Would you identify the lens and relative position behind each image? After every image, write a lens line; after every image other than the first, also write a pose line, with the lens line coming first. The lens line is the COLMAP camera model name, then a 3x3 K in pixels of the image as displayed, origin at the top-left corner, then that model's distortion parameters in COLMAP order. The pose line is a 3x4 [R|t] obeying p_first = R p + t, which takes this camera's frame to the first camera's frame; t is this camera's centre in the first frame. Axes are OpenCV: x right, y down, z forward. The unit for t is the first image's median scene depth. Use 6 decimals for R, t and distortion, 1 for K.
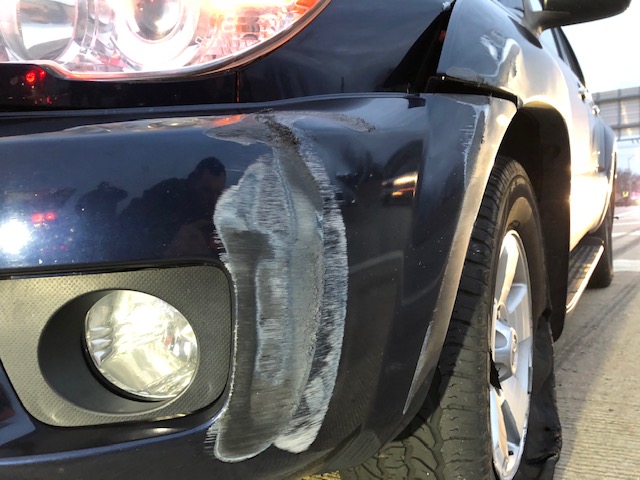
lens RADIAL K [[532.8, 0, 320.0], [0, 532.8, 240.0], [0, 0, 1]] dist [-0.004314, 0.000383]
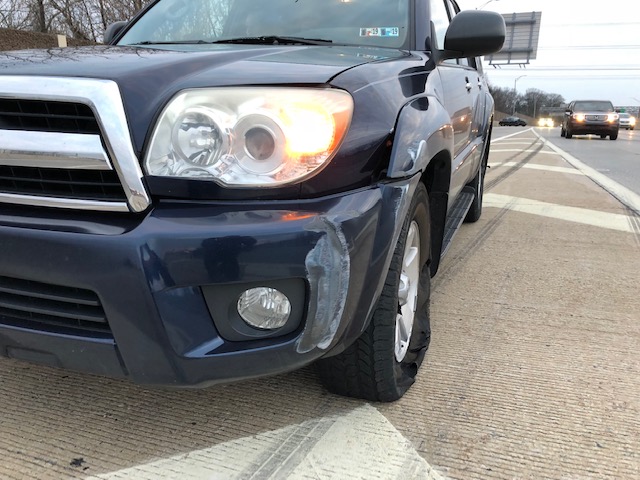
lens RADIAL K [[518.5, 0, 320.0], [0, 518.5, 240.0], [0, 0, 1]] dist [0.005220, -0.001405]
pose [[0.982022, 0.016952, 0.188004, -0.509710], [-0.049780, 0.983961, 0.171300, -0.487765], [-0.182085, -0.177579, 0.967115, -1.180805]]
